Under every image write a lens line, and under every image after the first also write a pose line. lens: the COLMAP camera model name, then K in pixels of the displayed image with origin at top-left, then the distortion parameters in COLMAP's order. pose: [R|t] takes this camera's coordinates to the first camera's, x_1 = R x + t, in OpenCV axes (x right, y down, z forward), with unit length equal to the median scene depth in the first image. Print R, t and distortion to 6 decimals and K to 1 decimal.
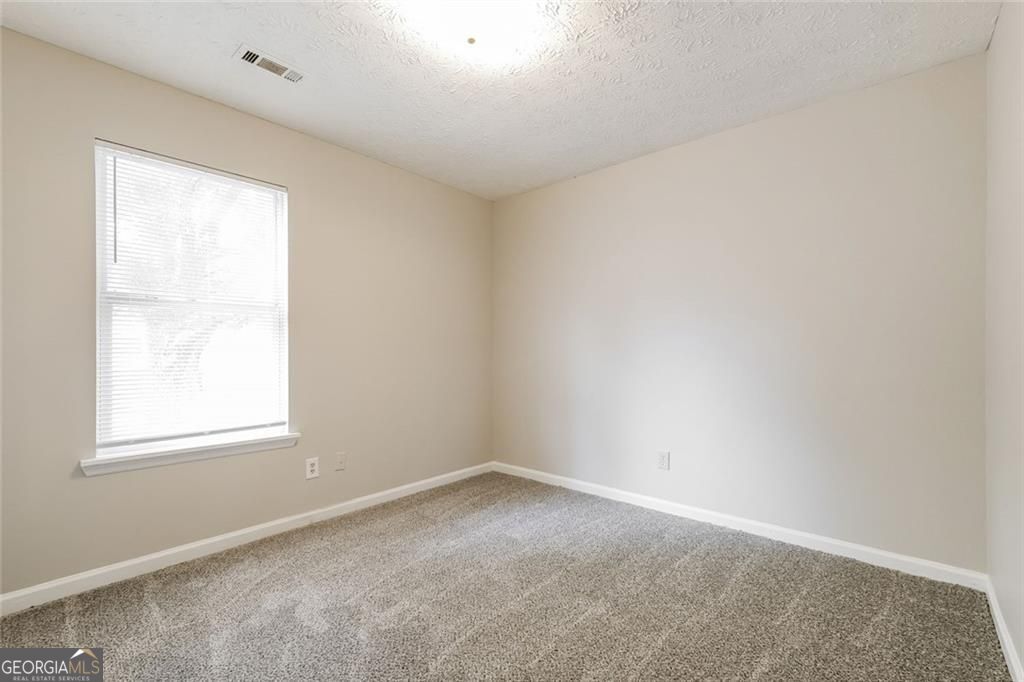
lens RADIAL K [[448.0, 0, 512.0], [0, 448.0, 340.3], [0, 0, 1]] dist [-0.000822, -0.001762]
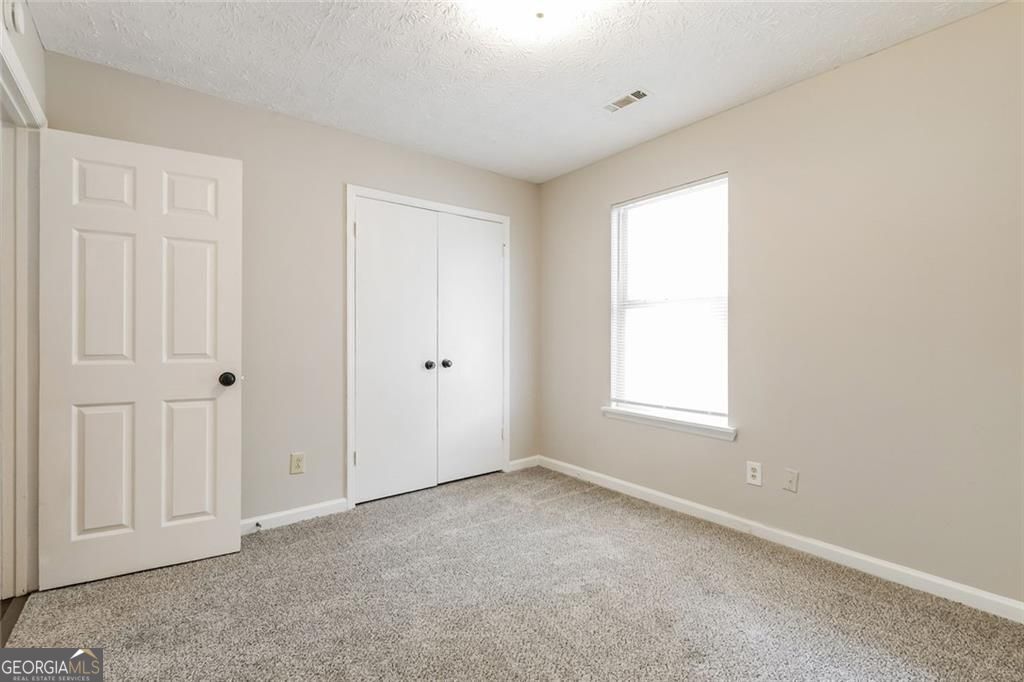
lens RADIAL K [[448.0, 0, 508.4], [0, 448.0, 340.2], [0, 0, 1]] dist [-0.000822, -0.001762]
pose [[-0.184871, -0.003426, -0.982757, 0.541432], [0.010687, 0.999928, -0.005496, 0.021974], [0.982705, -0.011519, -0.184821, 0.719626]]
